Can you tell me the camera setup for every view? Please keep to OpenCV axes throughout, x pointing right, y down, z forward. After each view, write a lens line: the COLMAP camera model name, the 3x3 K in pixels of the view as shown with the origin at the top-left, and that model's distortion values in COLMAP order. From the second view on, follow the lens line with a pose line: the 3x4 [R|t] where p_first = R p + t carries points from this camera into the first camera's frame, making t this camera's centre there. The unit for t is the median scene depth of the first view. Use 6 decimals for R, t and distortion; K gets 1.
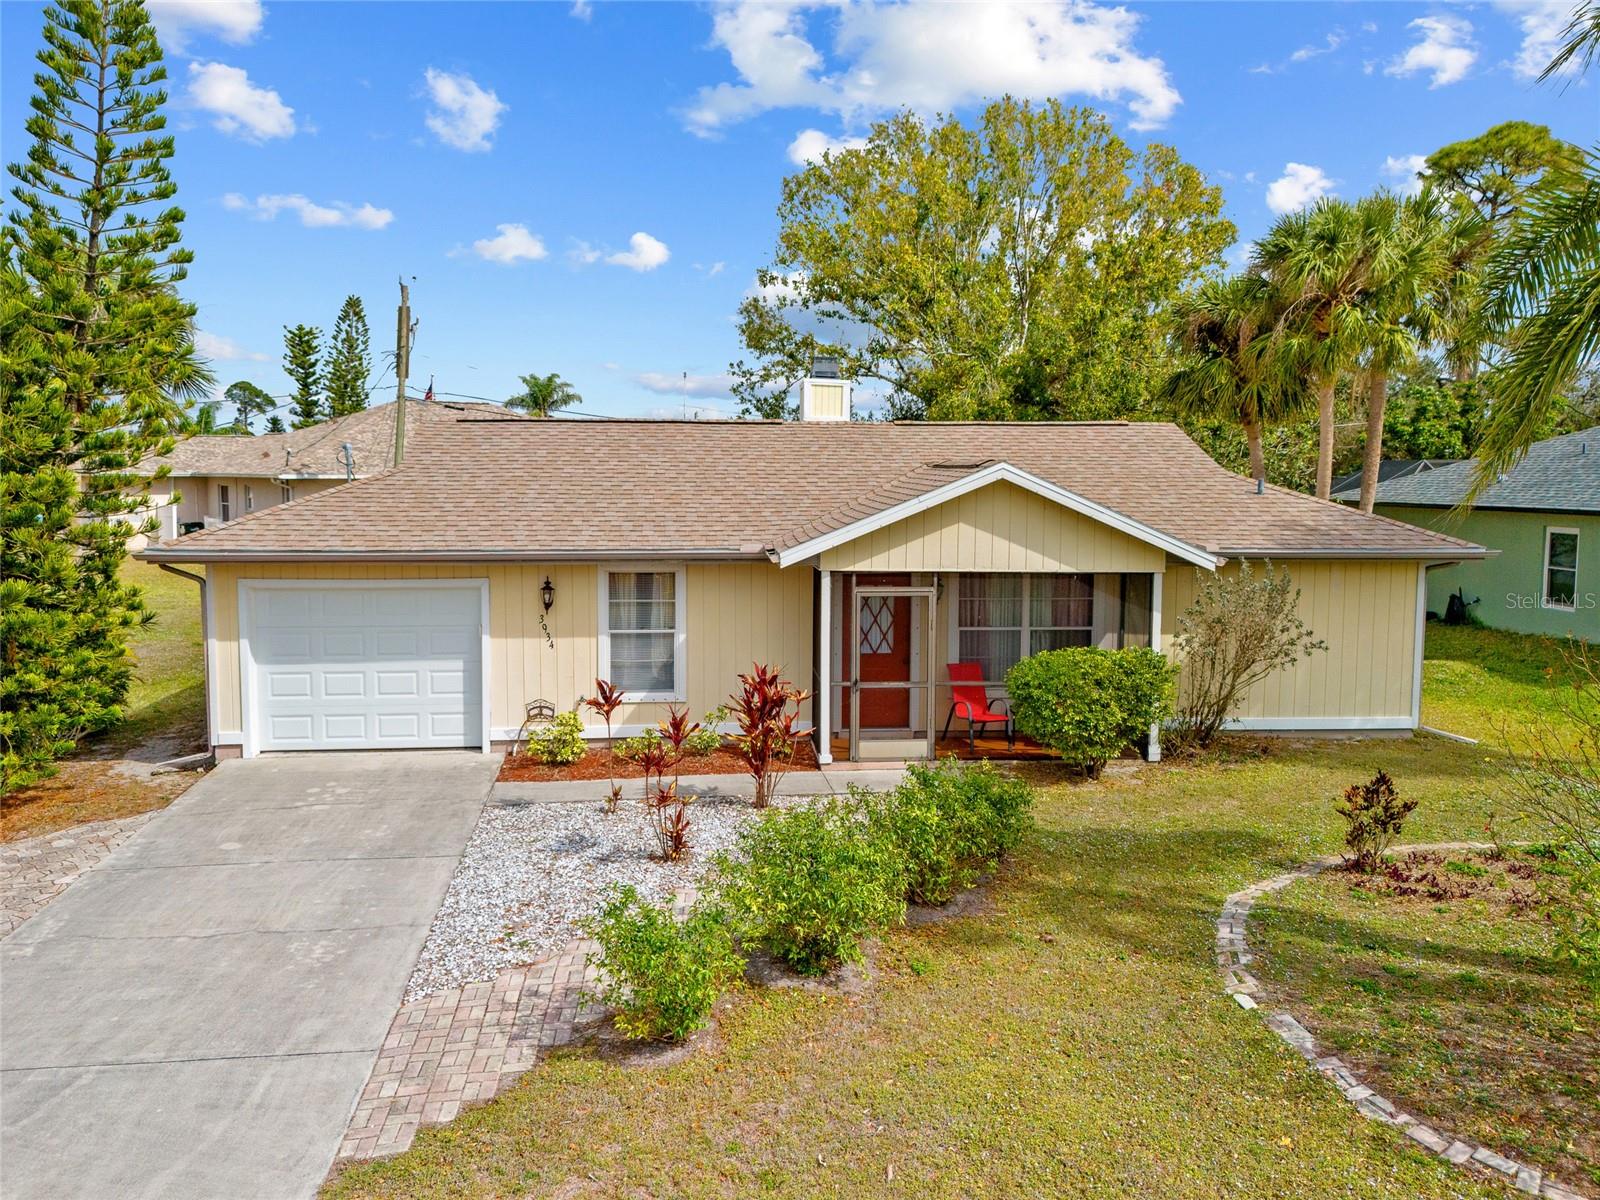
lens RADIAL K [[1184.5, 0, 794.7], [0, 1184.5, 533.7], [0, 0, 1]] dist [0.064973, -0.050605]
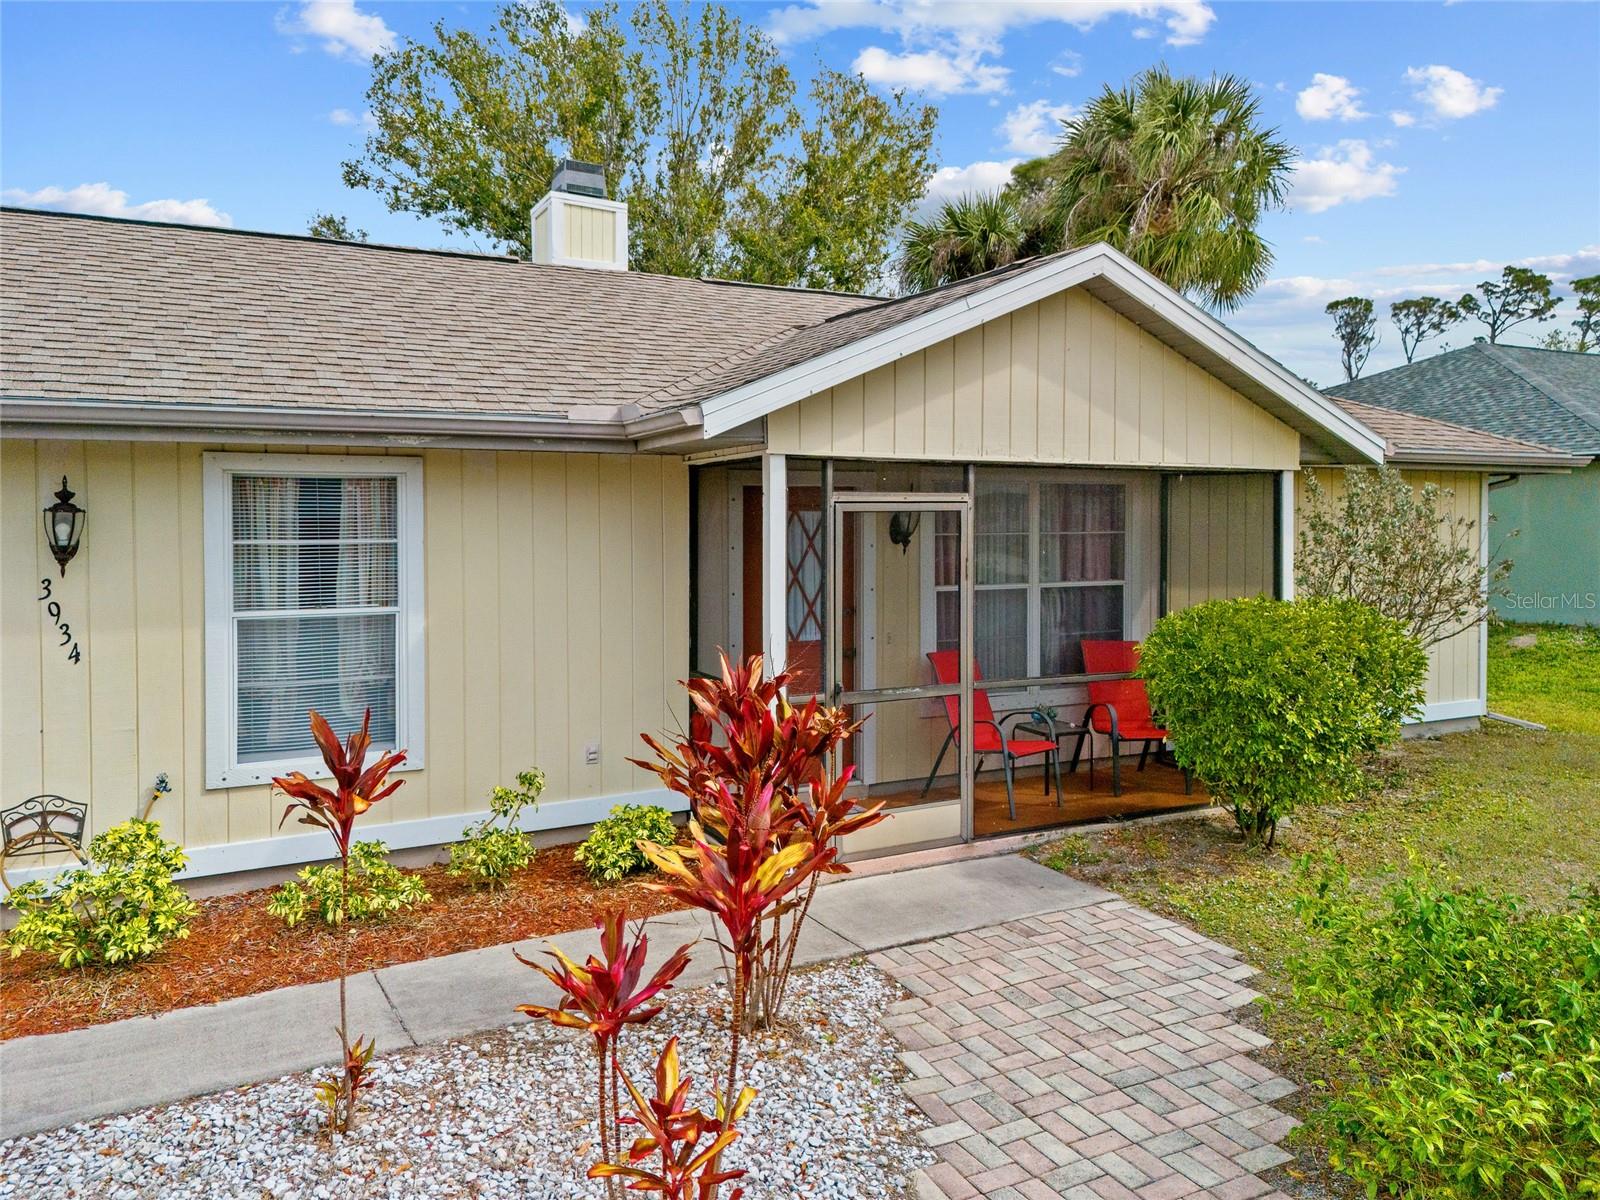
lens RADIAL K [[1184.5, 0, 794.7], [0, 1184.5, 533.7], [0, 0, 1]] dist [0.064973, -0.050605]
pose [[0.926362, -0.013259, 0.376401, -0.137730], [0.025713, 0.999275, -0.028082, 0.073432], [-0.375756, 0.035693, 0.926031, 0.555507]]
